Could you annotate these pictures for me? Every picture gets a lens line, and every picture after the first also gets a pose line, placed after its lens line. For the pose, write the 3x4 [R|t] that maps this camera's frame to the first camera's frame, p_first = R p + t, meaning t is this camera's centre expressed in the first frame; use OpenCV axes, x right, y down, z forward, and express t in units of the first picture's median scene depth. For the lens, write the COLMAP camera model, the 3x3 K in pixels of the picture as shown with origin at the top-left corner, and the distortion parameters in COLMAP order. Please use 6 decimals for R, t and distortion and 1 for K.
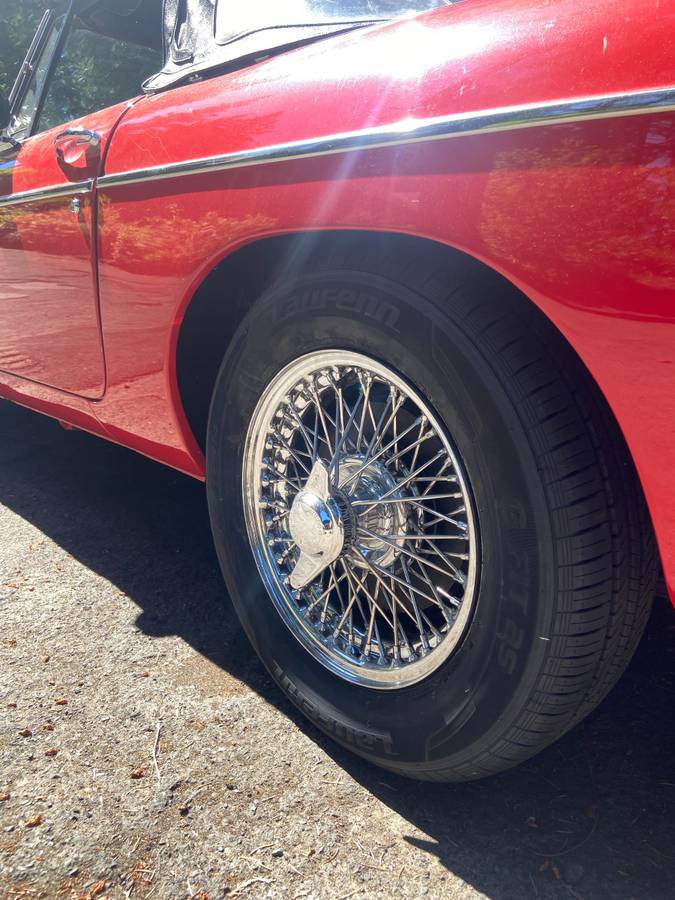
lens RADIAL K [[662.6, 0, 343.1], [0, 662.6, 448.2], [0, 0, 1]] dist [0.112592, -0.143019]
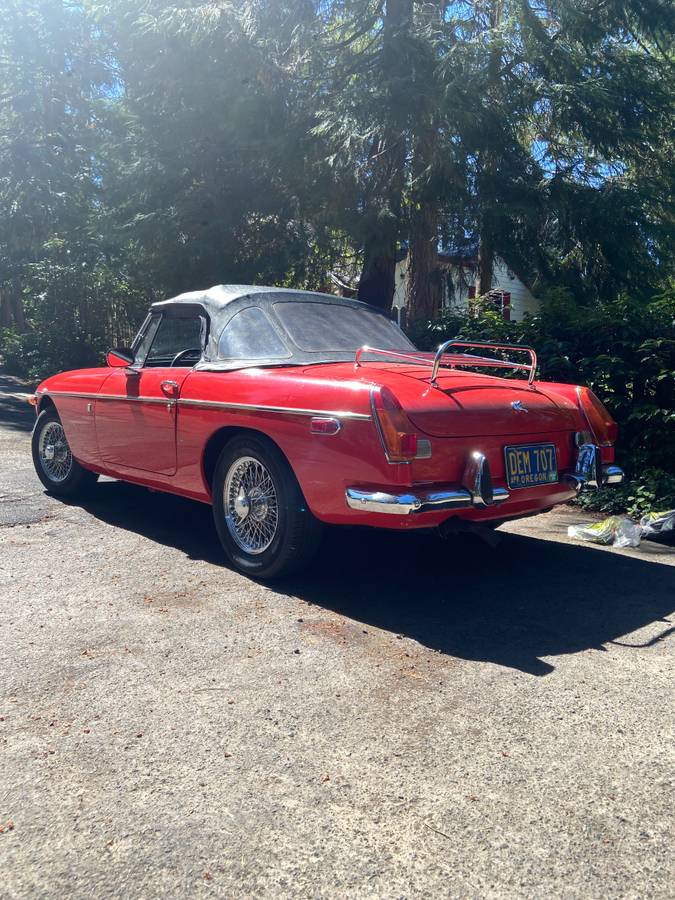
lens RADIAL K [[662.6, 0, 343.1], [0, 662.6, 448.2], [0, 0, 1]] dist [0.112592, -0.143019]
pose [[0.999296, -0.019377, -0.032115, 0.535446], [0.014926, 0.990943, -0.133450, 0.251901], [0.034409, 0.132877, 0.990535, -2.187478]]
